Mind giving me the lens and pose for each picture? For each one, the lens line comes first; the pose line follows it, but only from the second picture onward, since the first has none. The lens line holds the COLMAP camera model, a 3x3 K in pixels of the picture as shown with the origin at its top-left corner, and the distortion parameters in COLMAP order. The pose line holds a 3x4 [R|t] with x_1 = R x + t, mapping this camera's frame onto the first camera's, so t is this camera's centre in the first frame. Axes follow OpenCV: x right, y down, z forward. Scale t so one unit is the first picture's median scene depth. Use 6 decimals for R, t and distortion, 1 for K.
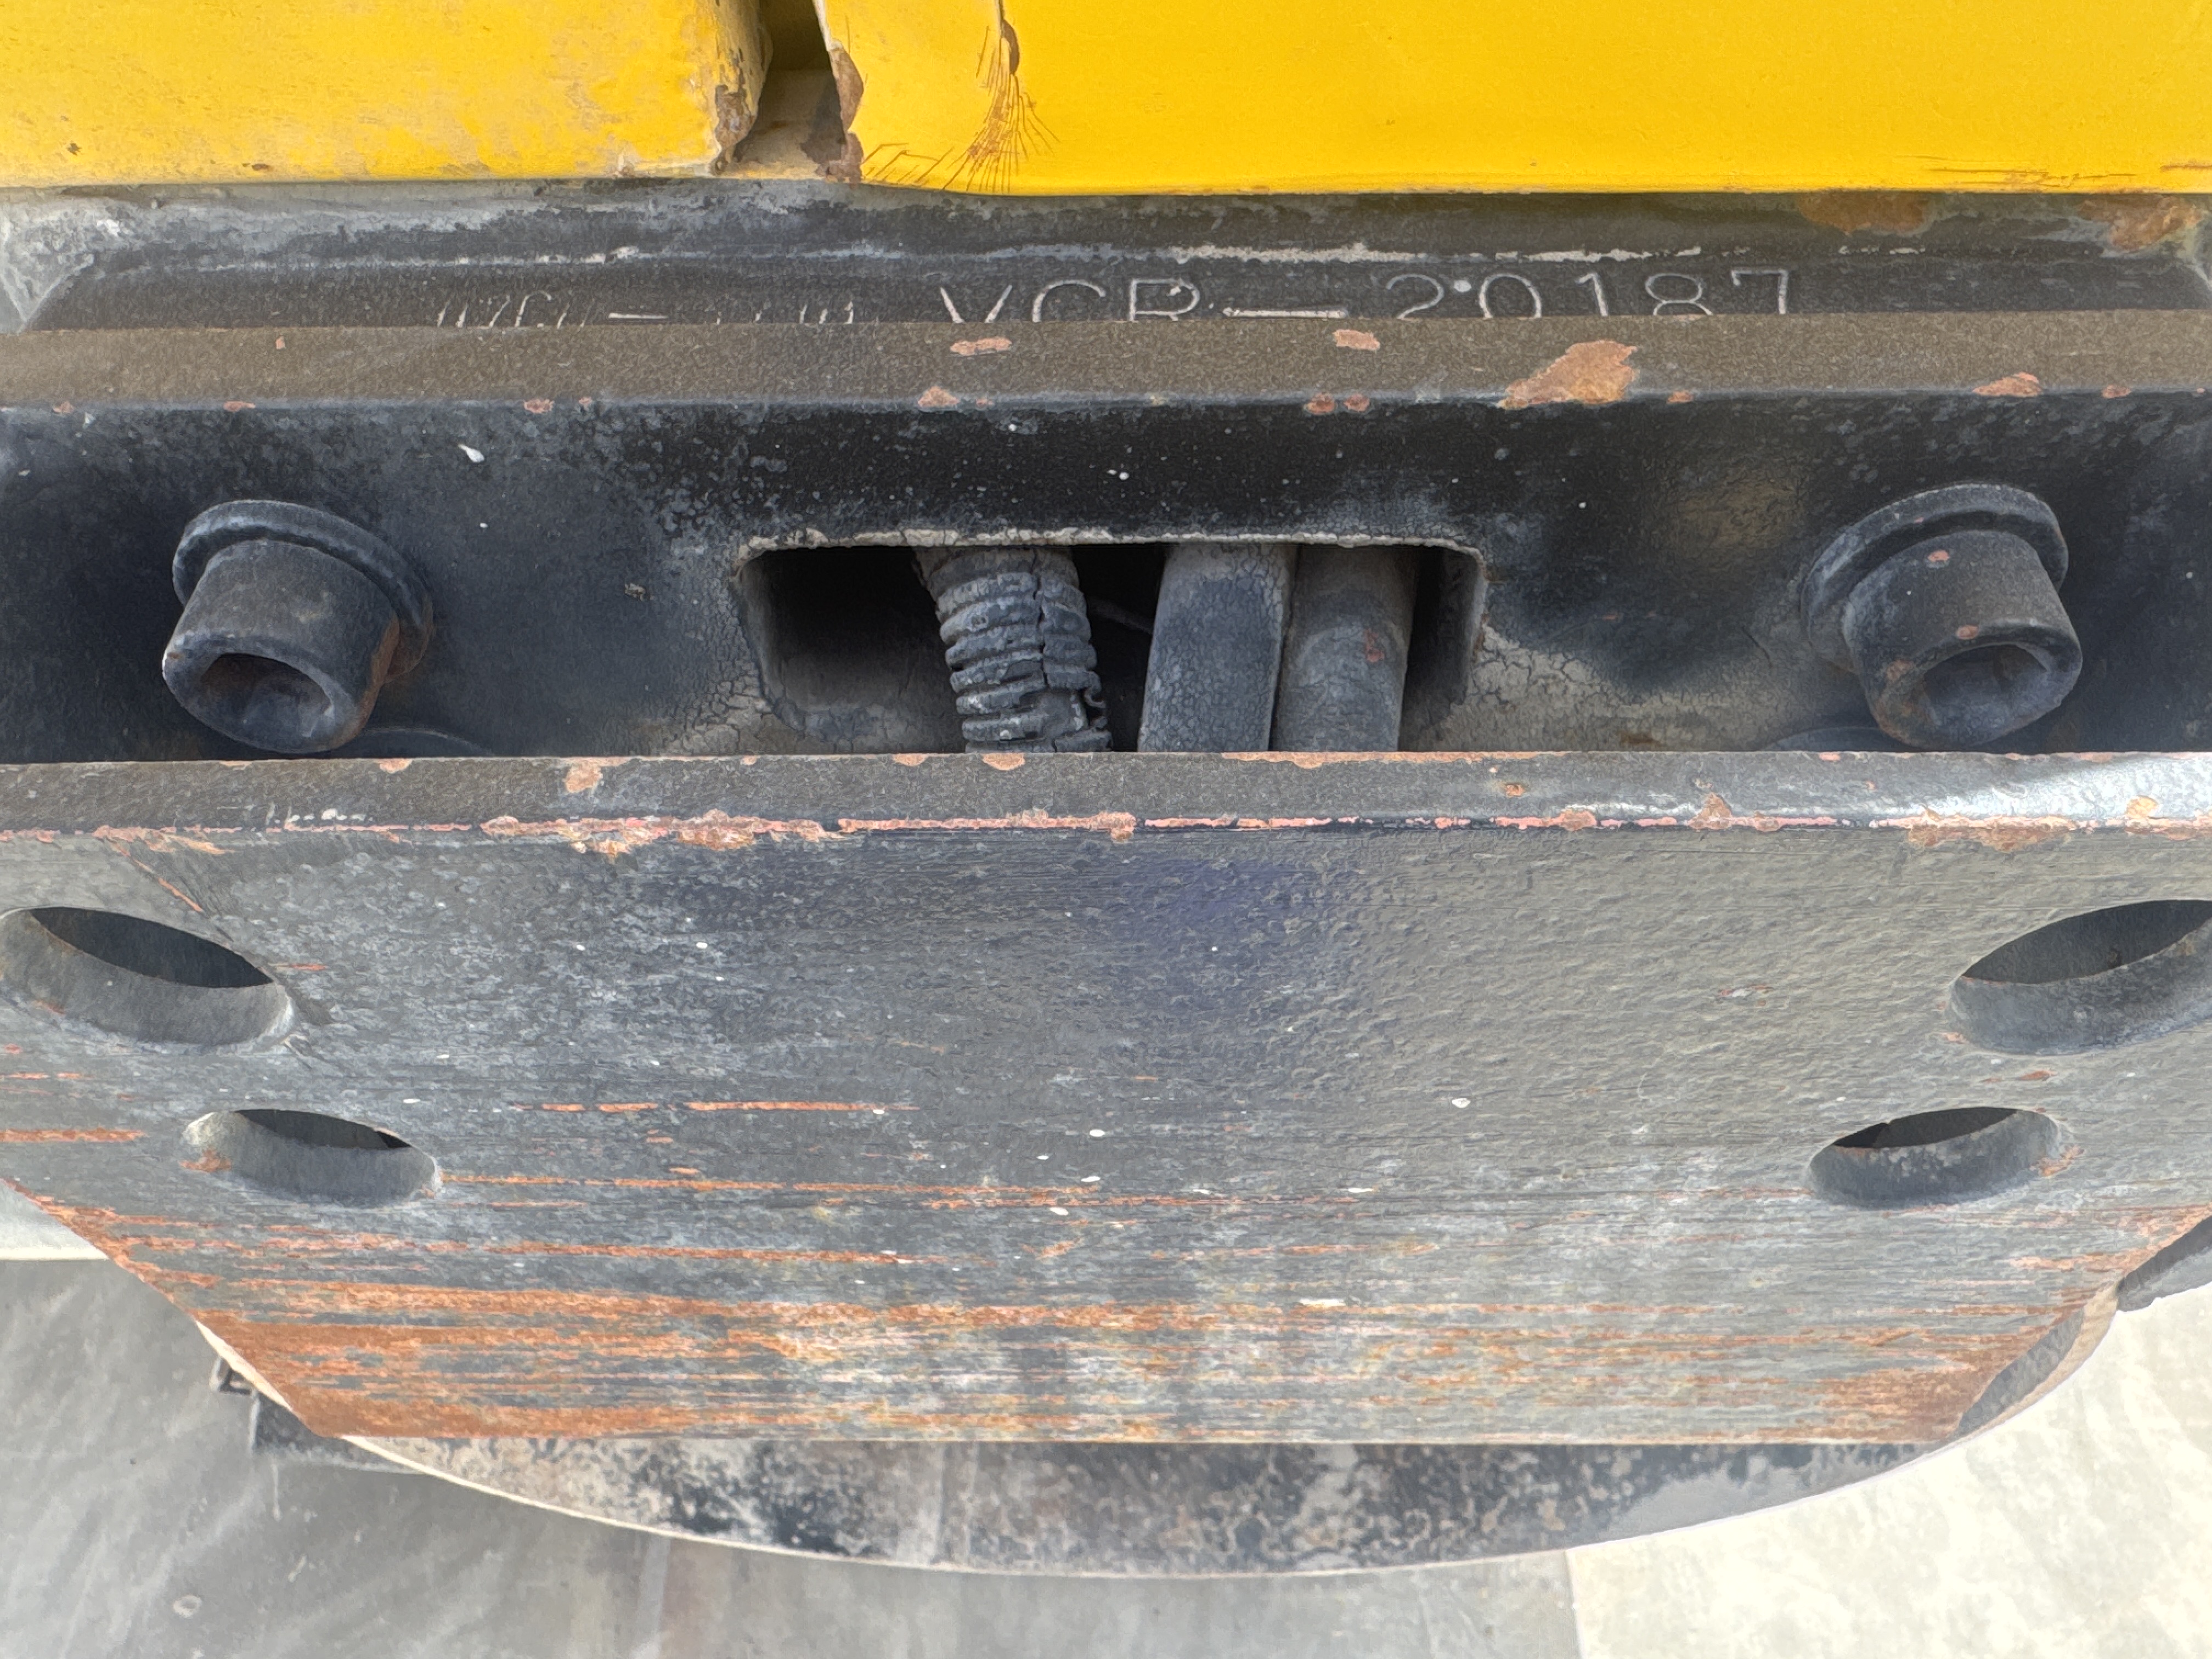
lens RADIAL K [[1596.2, 0, 1097.8], [0, 1596.2, 820.5], [0, 0, 1]] dist [-0.009694, -0.027504]
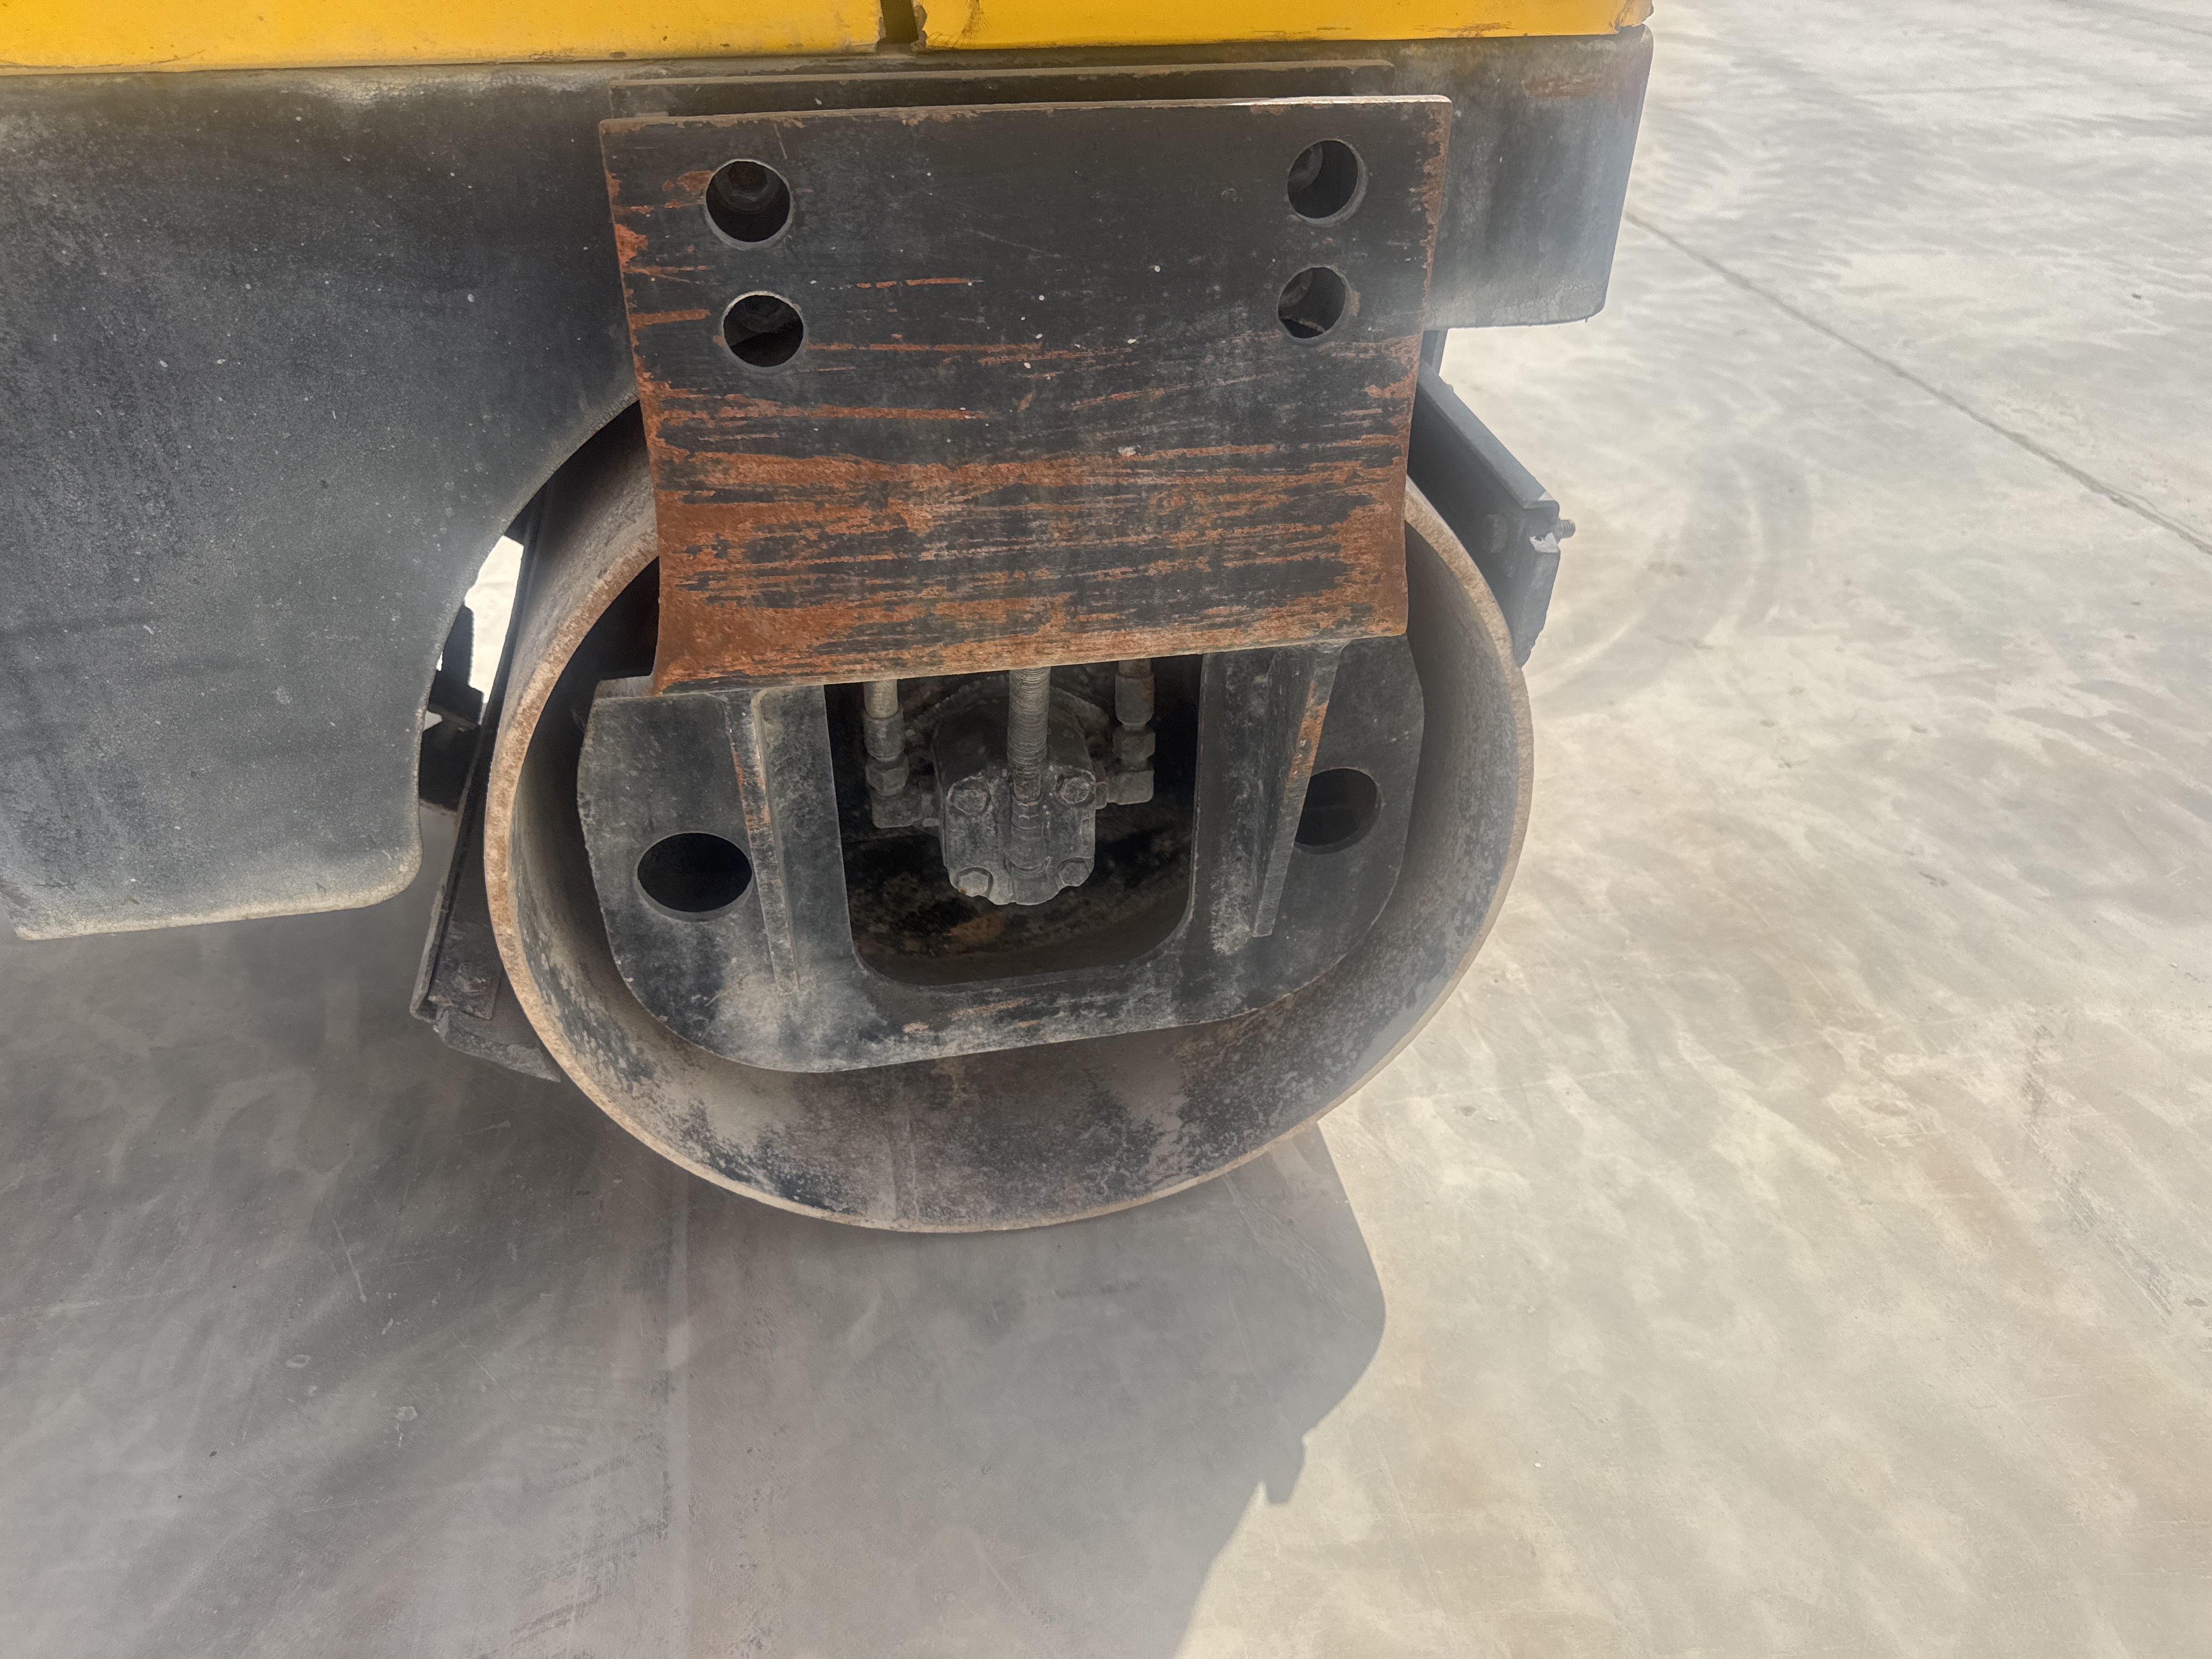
lens RADIAL K [[1596.2, 0, 1112.4], [0, 1596.2, 837.4], [0, 0, 1]] dist [-0.009694, -0.027504]
pose [[0.978774, -0.087875, 0.185148, -0.143961], [0.138885, 0.948738, -0.283913, 0.564009], [-0.150708, 0.303601, 0.940805, -0.423937]]
